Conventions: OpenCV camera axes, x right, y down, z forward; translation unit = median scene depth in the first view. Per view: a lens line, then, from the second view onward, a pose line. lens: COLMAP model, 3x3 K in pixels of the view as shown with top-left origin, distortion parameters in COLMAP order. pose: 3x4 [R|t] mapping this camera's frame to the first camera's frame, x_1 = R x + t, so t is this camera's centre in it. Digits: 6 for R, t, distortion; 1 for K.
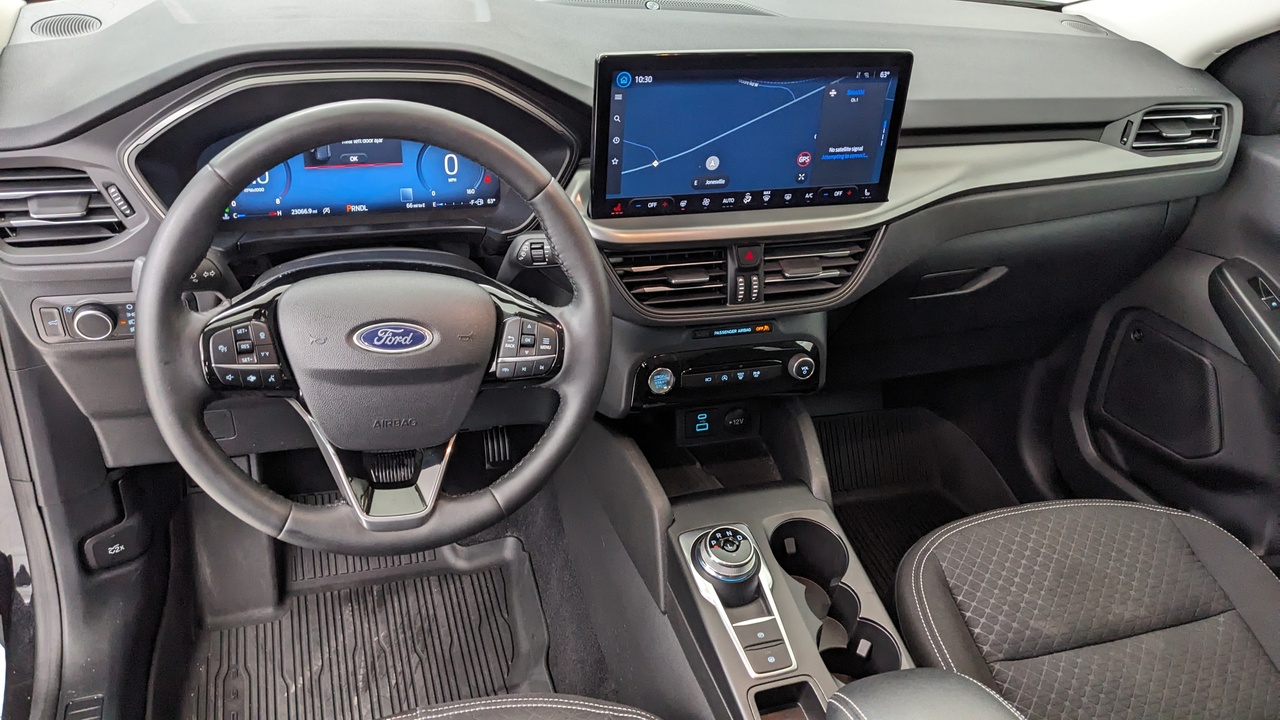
lens RADIAL K [[1055.0, 0, 632.2], [0, 1055.0, 371.3], [0, 0, 1]] dist [0.025778, -0.047840]
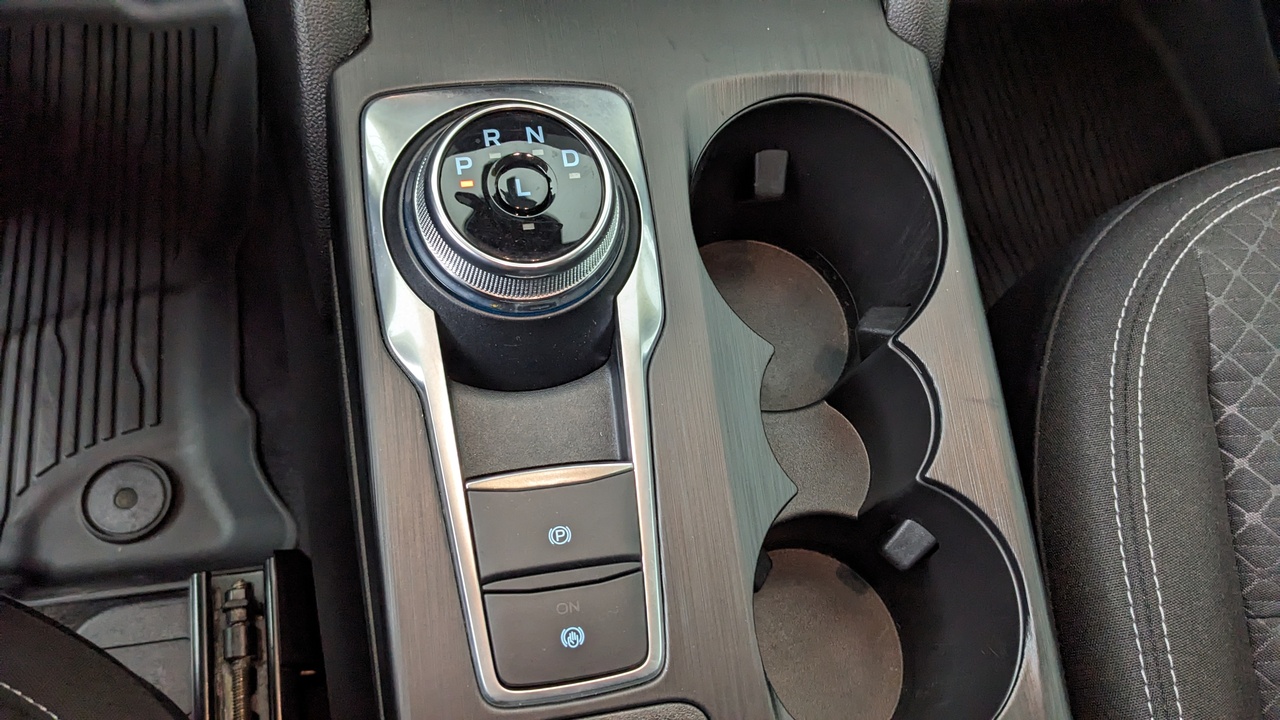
lens RADIAL K [[1055.0, 0, 640.3], [0, 1055.0, 356.7], [0, 0, 1]] dist [0.025778, -0.047840]
pose [[0.985412, 0.169277, 0.017592, 0.116188], [-0.155525, 0.853709, 0.496984, 0.062173], [0.069110, -0.492470, 0.867581, 0.703279]]
